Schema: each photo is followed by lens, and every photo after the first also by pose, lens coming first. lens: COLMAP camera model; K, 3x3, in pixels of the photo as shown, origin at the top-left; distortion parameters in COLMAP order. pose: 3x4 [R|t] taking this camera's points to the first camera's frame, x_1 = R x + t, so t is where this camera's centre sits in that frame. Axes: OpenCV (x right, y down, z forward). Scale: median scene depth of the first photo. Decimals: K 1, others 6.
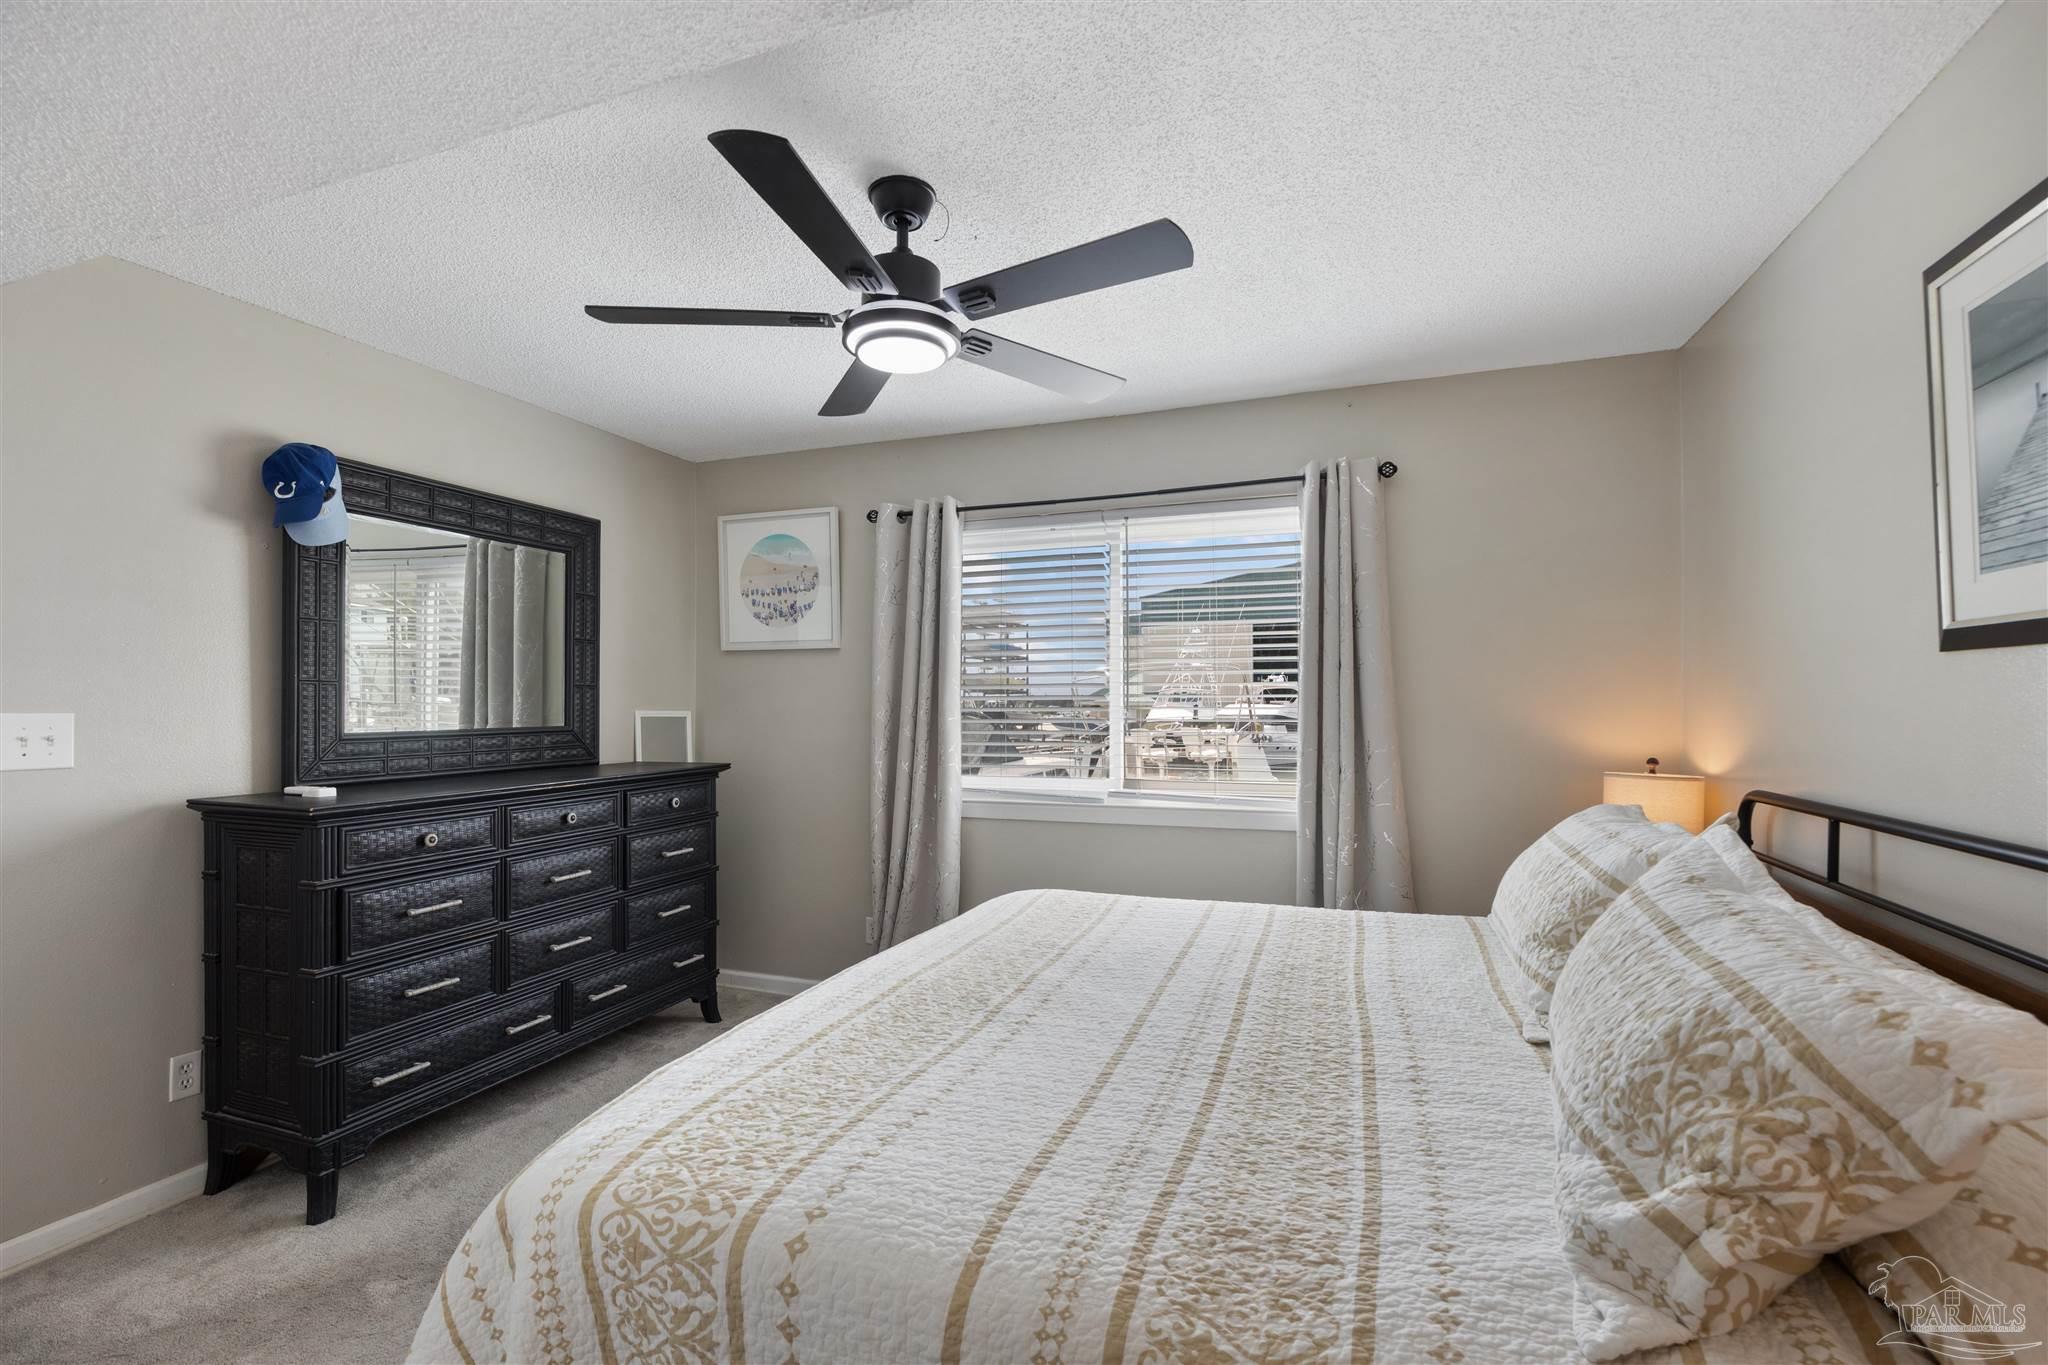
lens RADIAL K [[940.0, 0, 1025.0], [0, 940.0, 690.0], [0, 0, 1]] dist [-0.013730, -0.000402]
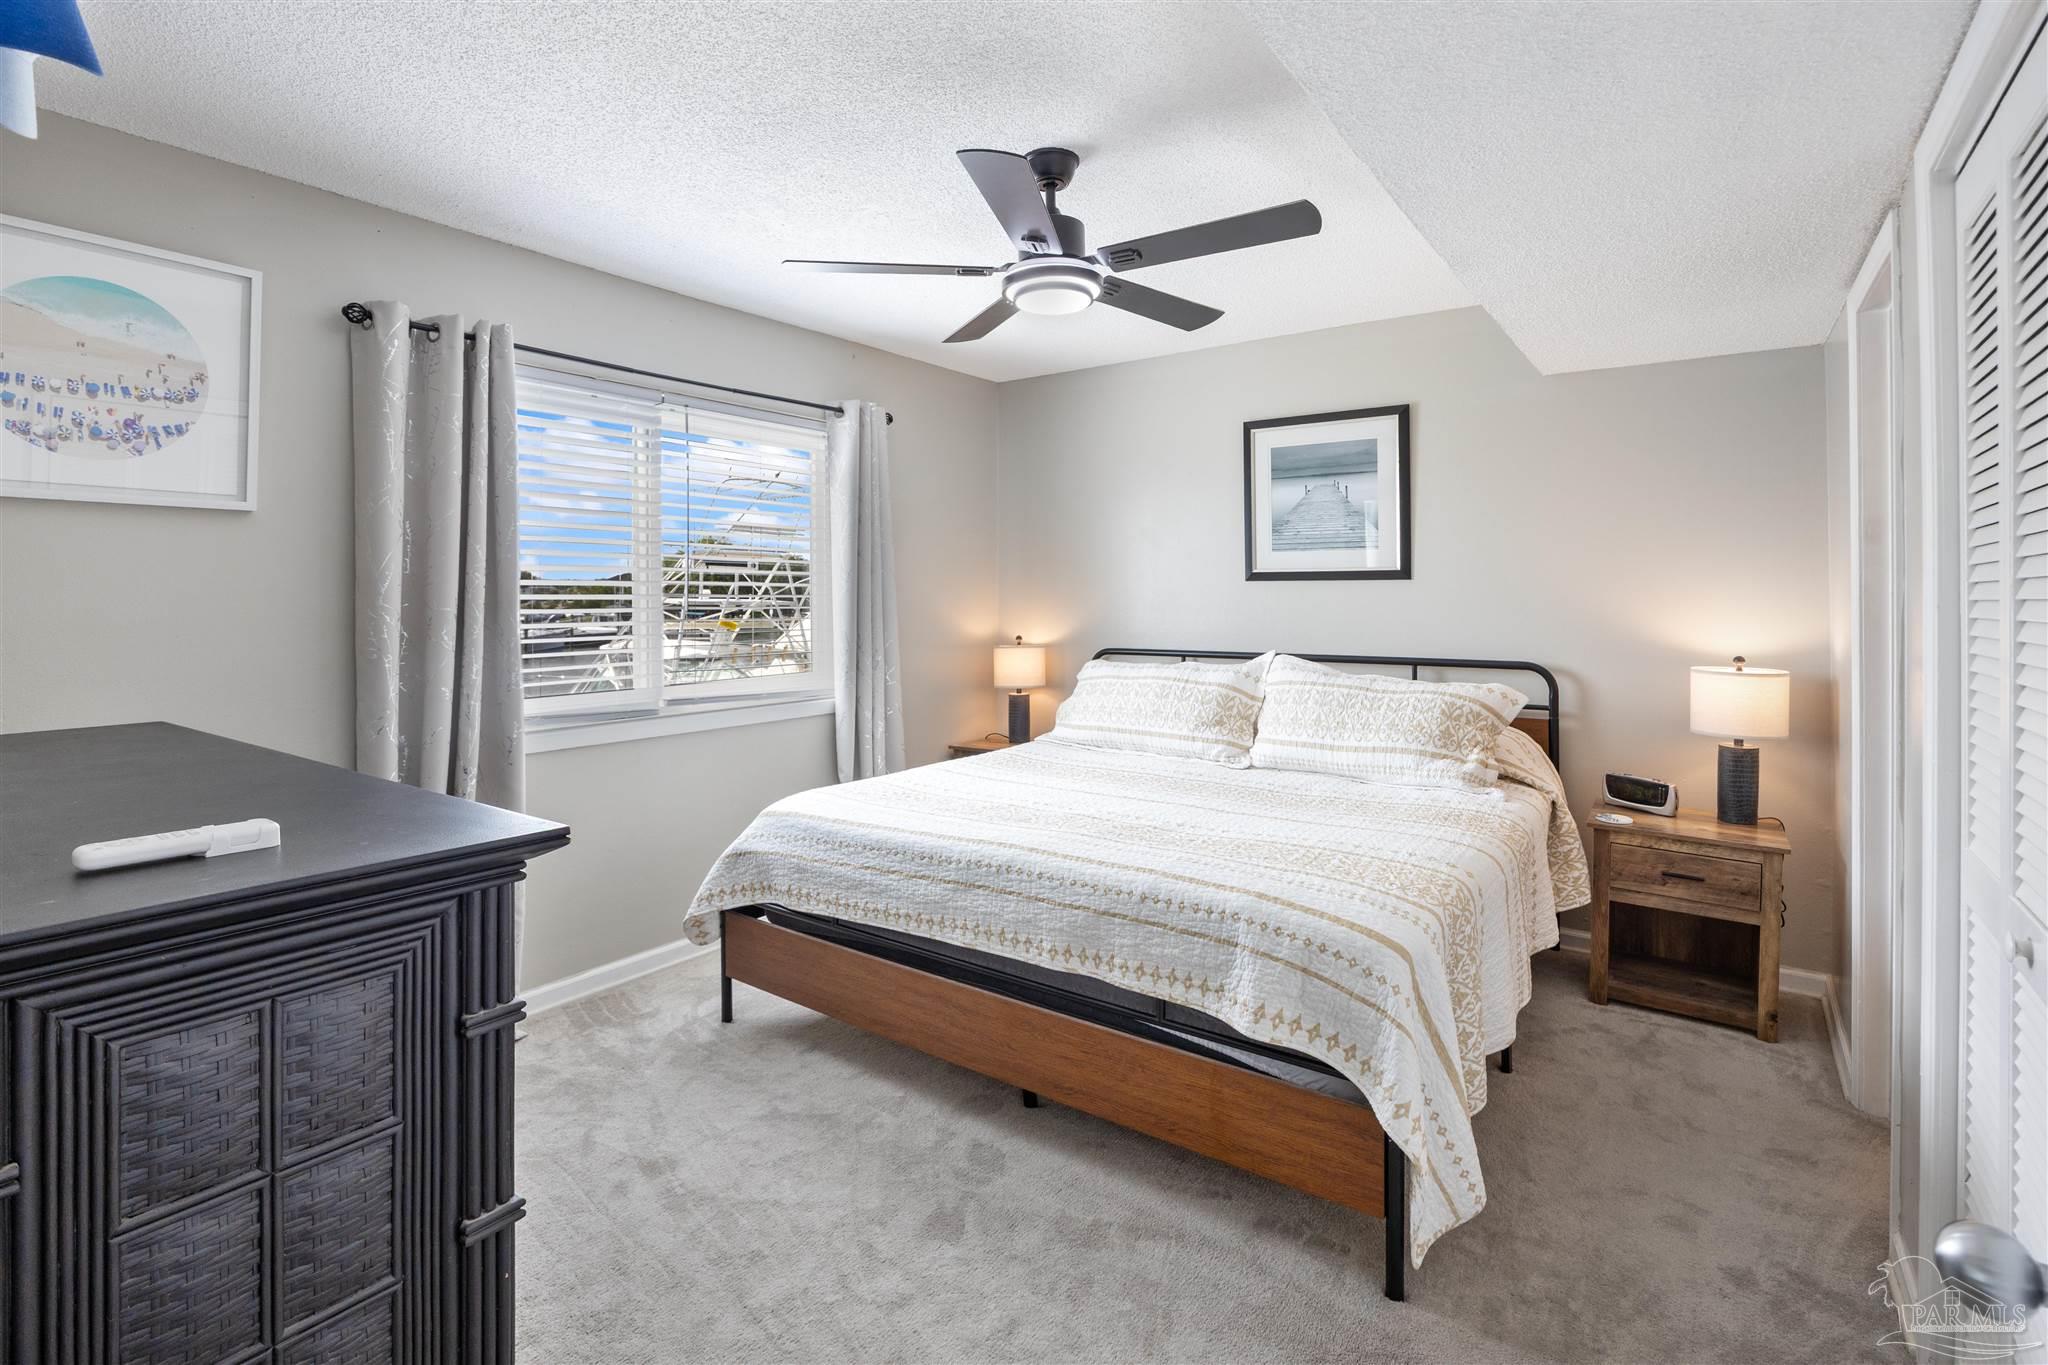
lens RADIAL K [[940.0, 0, 1066.9], [0, 940.0, 594.5], [0, 0, 1]] dist [-0.013730, -0.000402]
pose [[0.243928, 0.001006, 0.969793, -0.632824], [-0.016519, 0.999859, 0.003118, -0.002244], [-0.969653, -0.016780, 0.243910, 0.354795]]
